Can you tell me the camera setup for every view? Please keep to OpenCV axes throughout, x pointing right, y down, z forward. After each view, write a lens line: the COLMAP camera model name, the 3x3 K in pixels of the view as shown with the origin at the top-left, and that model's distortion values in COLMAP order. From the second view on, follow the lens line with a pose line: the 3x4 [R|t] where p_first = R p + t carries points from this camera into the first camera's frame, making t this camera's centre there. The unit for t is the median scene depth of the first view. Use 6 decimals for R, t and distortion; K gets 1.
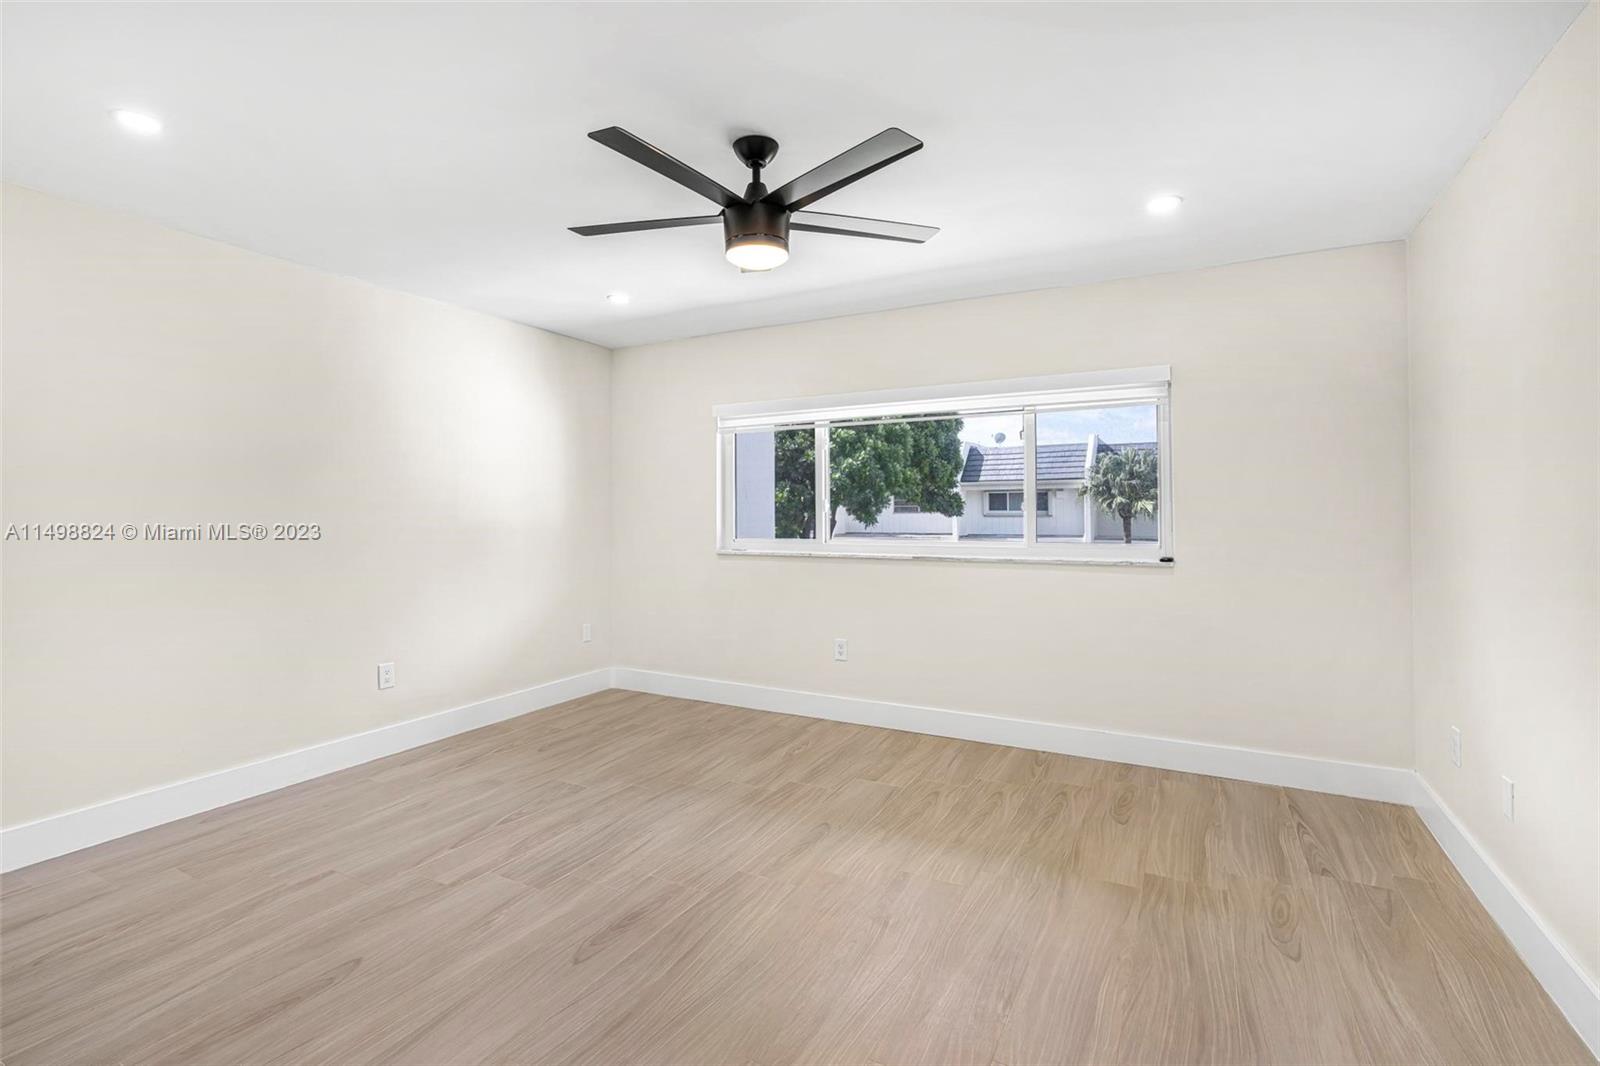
lens RADIAL K [[726.8, 0, 799.6], [0, 726.8, 516.4], [0, 0, 1]] dist [-0.011470, 0.004428]
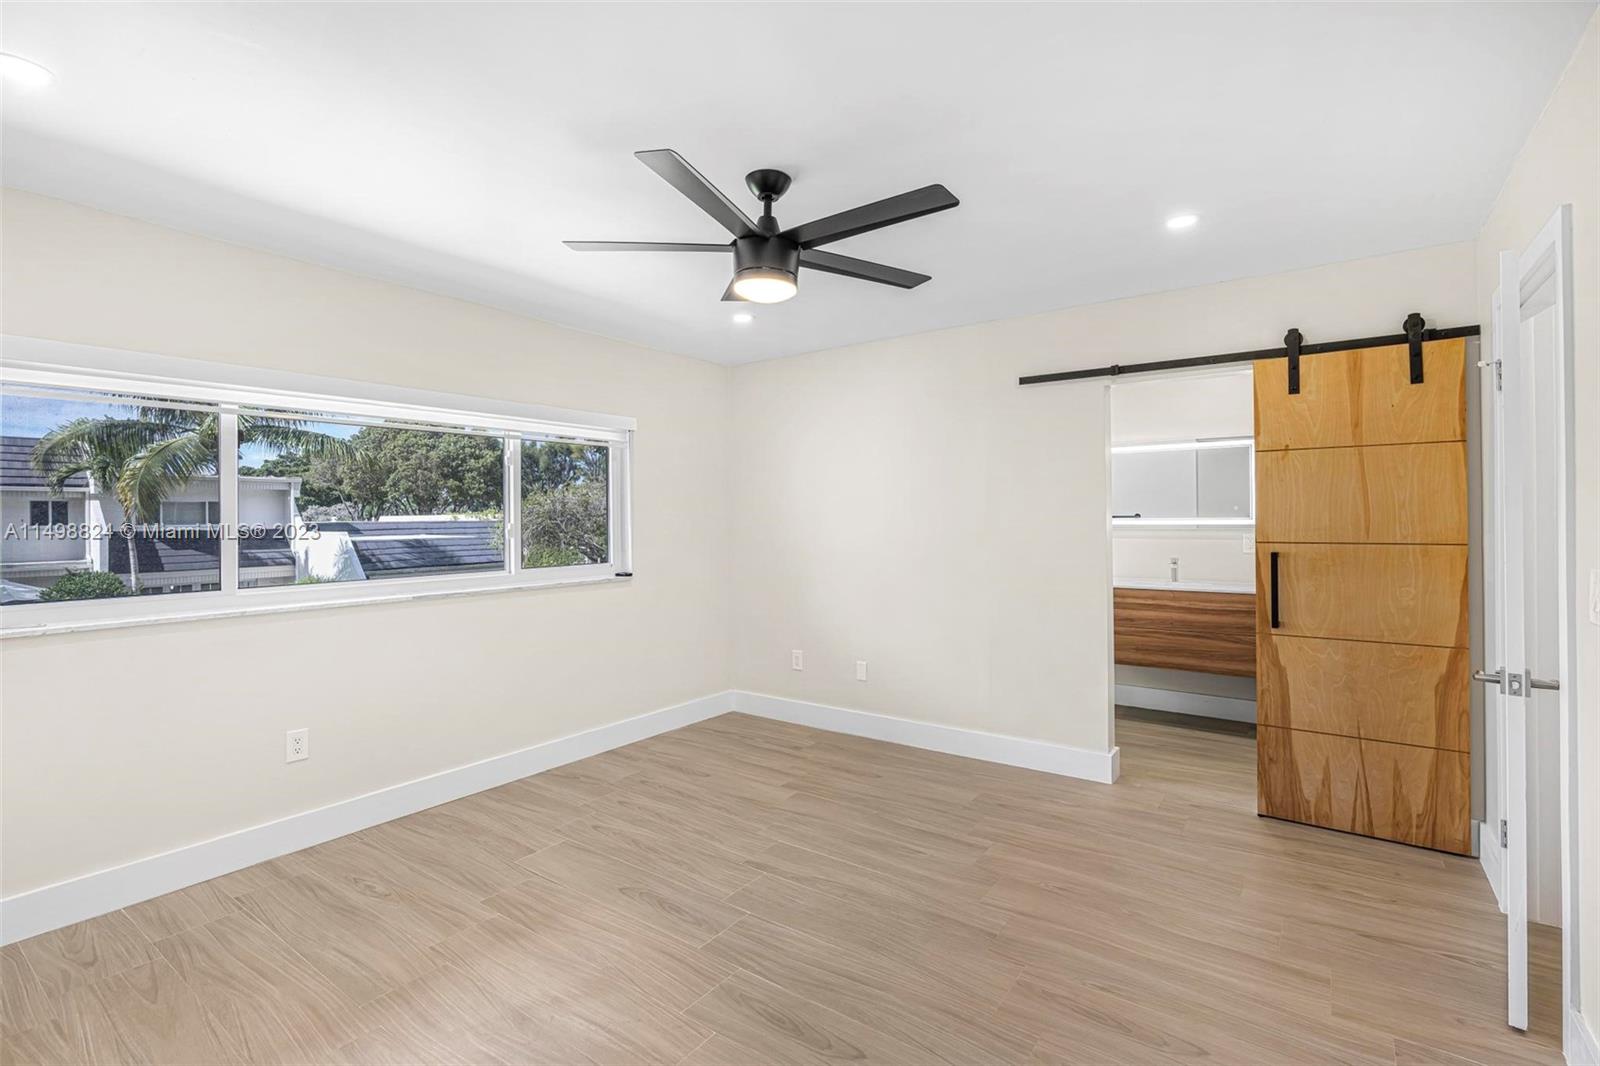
lens RADIAL K [[726.8, 0, 802.3], [0, 726.8, 522.3], [0, 0, 1]] dist [-0.011470, 0.004428]
pose [[0.142721, -0.003274, 0.989758, -0.732347], [0.014122, 0.999899, 0.001272, -0.028180], [-0.989662, 0.013796, 0.142752, 0.570596]]
